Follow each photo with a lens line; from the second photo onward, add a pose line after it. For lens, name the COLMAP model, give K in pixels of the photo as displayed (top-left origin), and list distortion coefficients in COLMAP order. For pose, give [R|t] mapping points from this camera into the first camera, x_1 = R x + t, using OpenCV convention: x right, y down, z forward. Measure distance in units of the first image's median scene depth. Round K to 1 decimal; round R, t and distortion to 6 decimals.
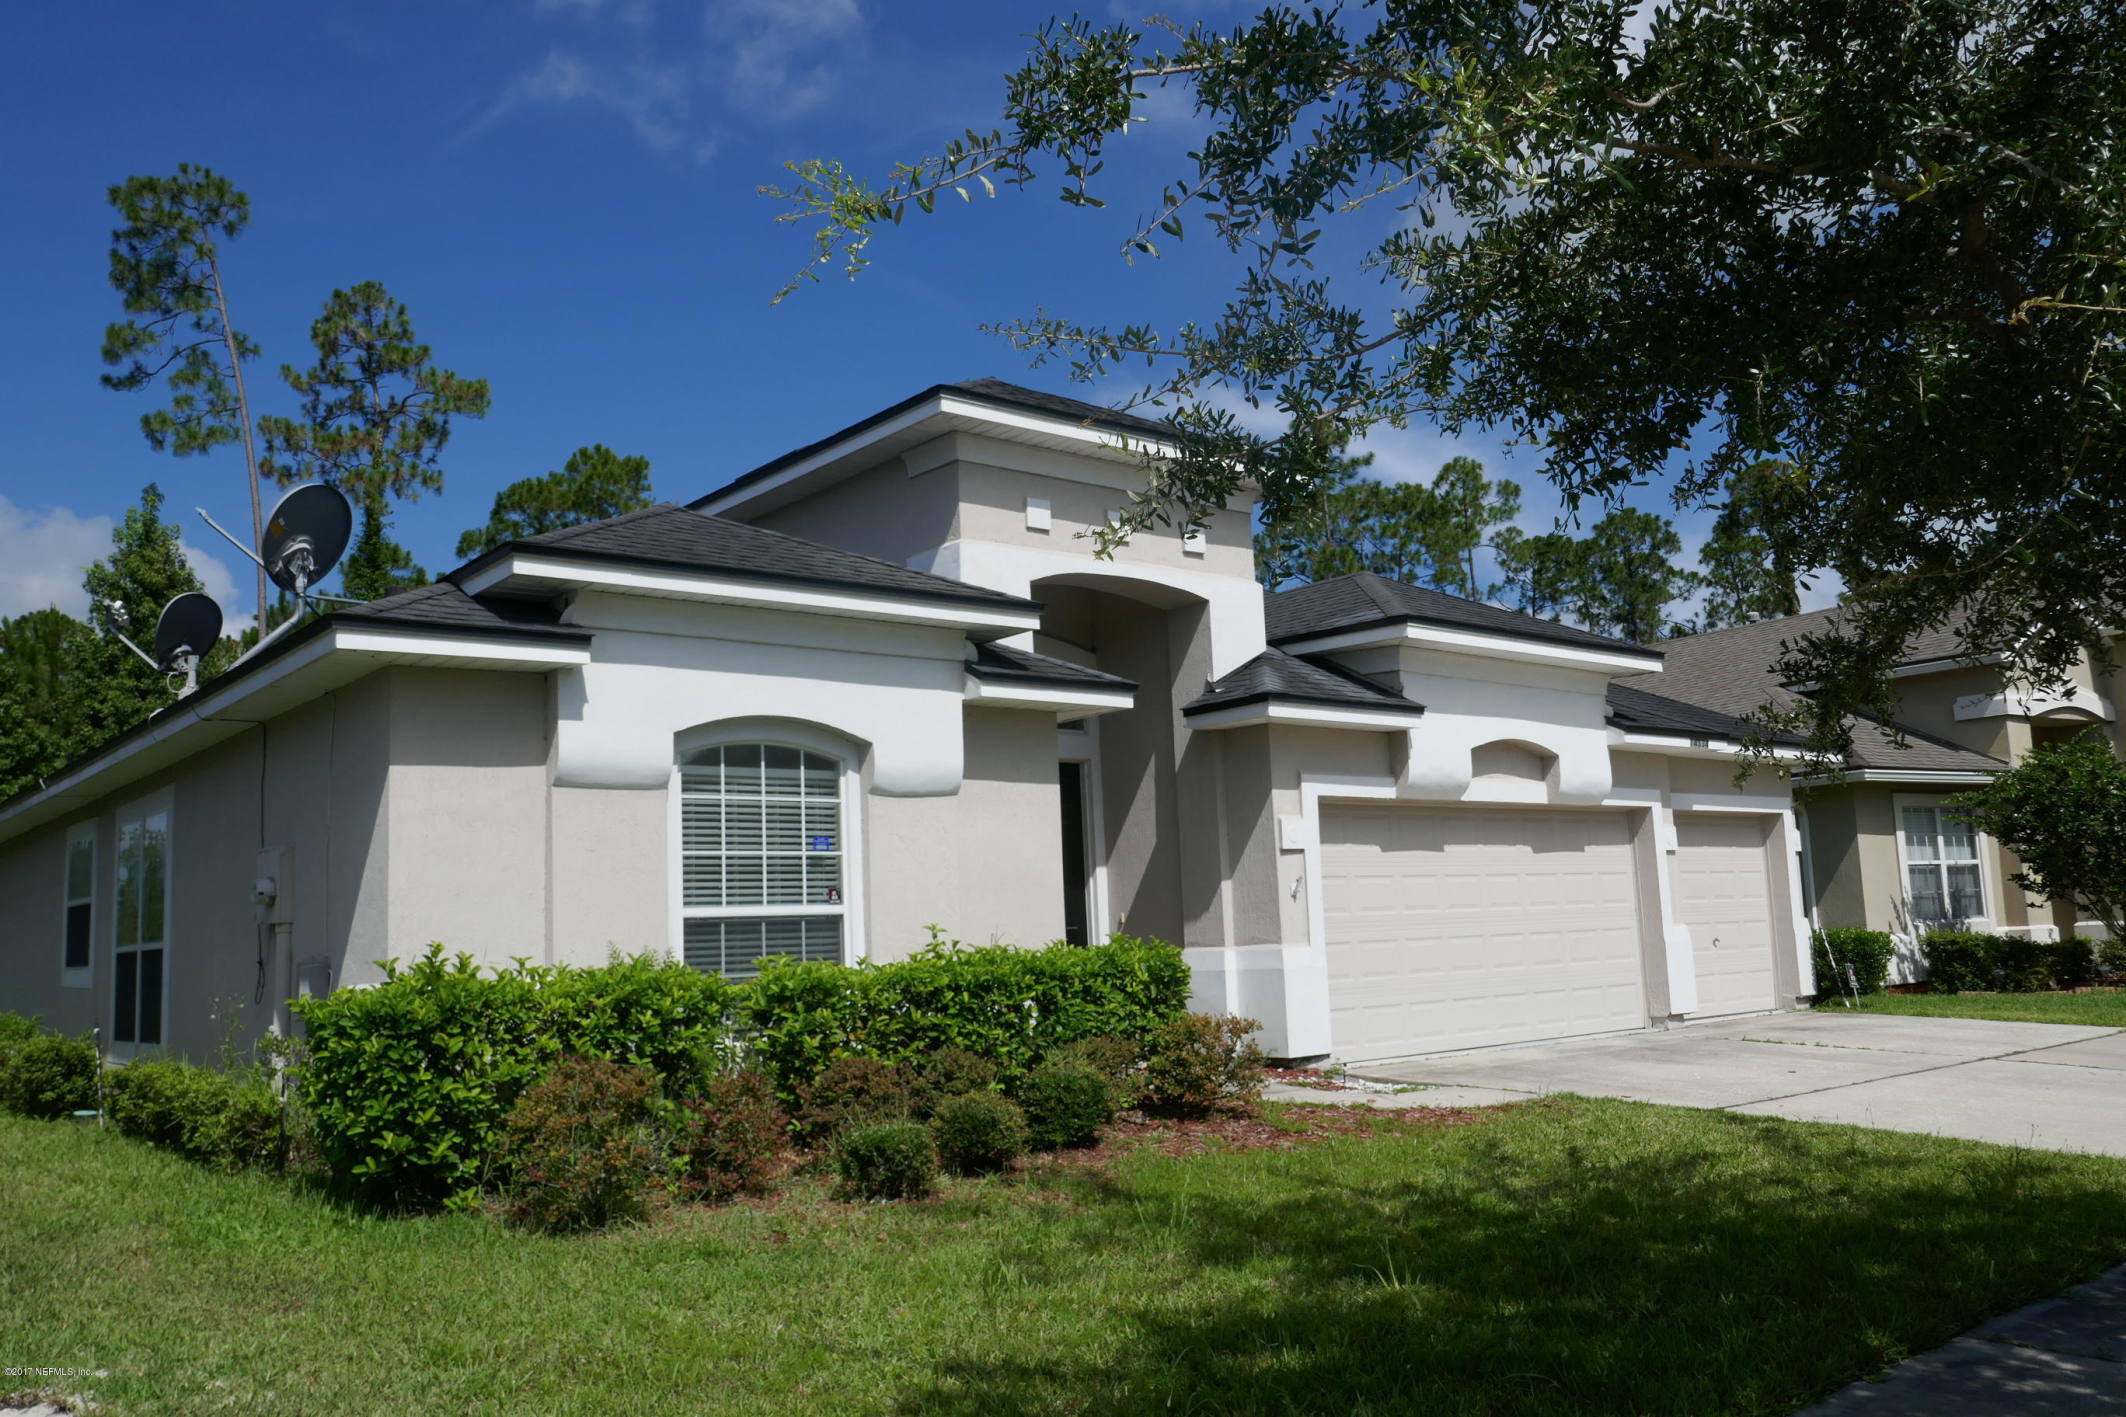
lens RADIAL K [[1713.7, 0, 1063.0], [0, 1713.7, 712.6], [0, 0, 1]] dist [-0.031198, -0.007225]
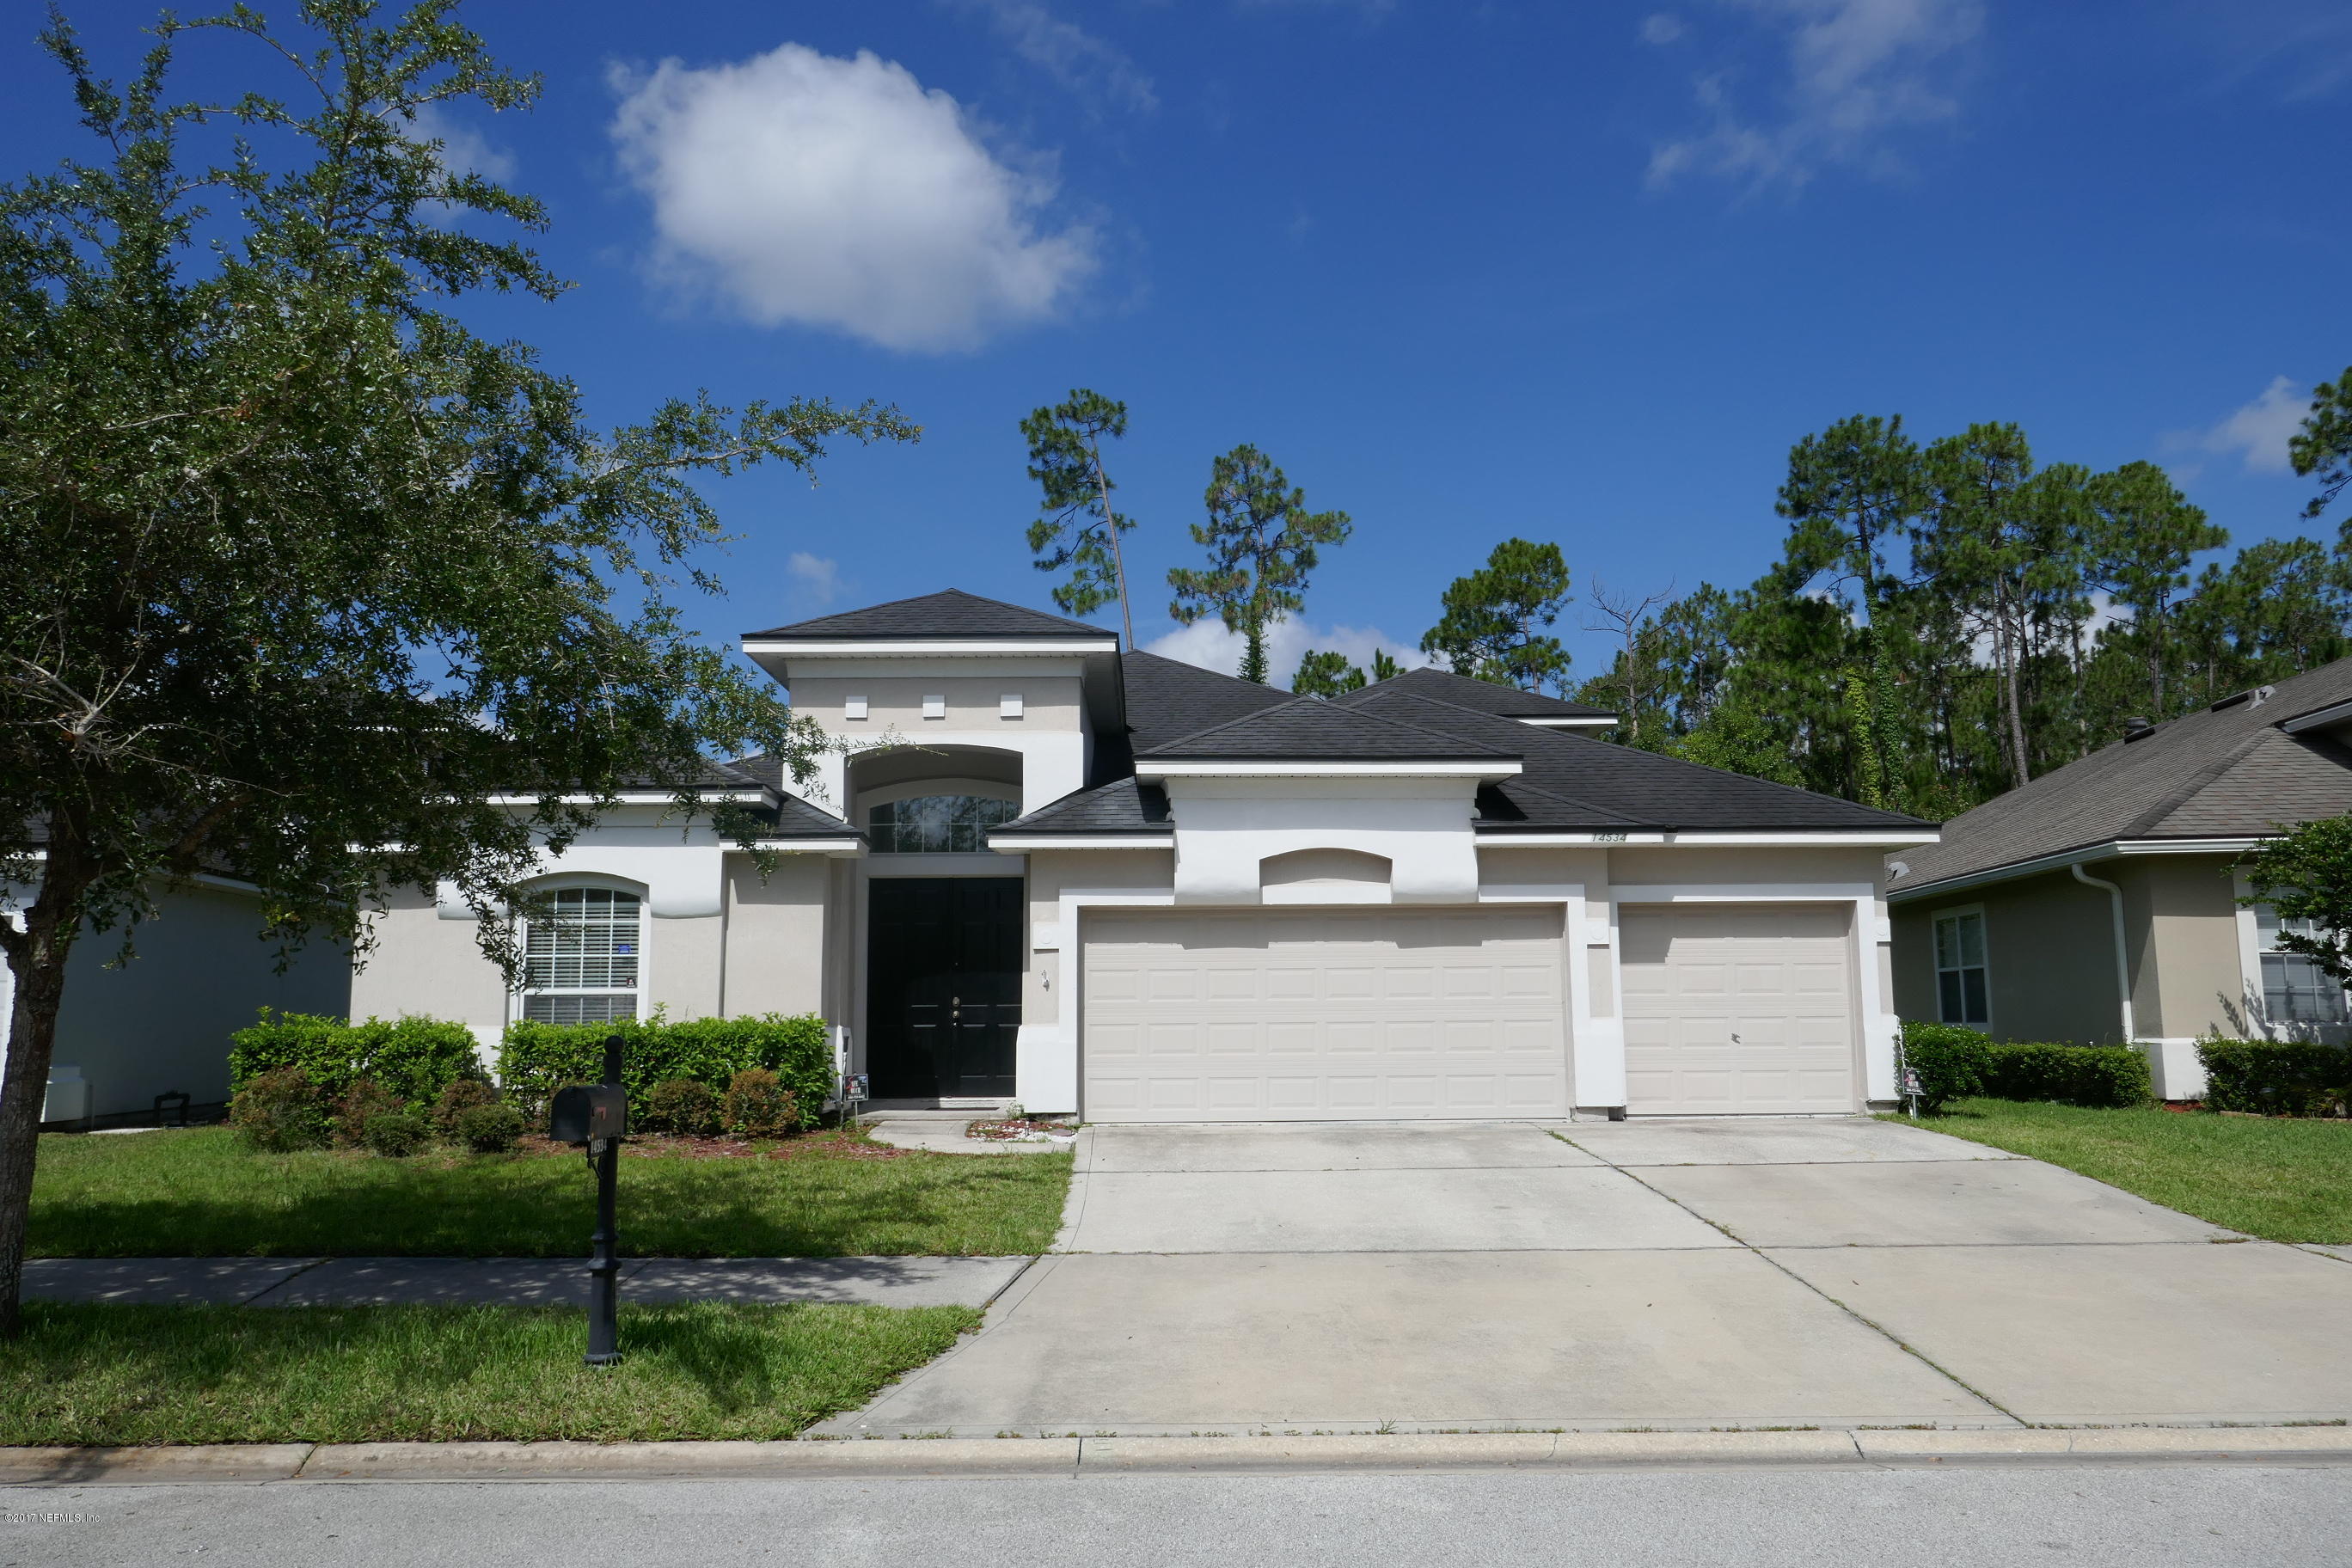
lens RADIAL K [[1699.4, 0, 1175.4], [0, 1699.4, 780.7], [0, 0, 1]] dist [-0.012994, 0.003489]
pose [[0.773990, -0.052163, -0.631046, 0.804915], [0.060156, 0.998151, -0.008725, -0.022035], [0.630334, -0.031209, 0.775697, 0.072094]]
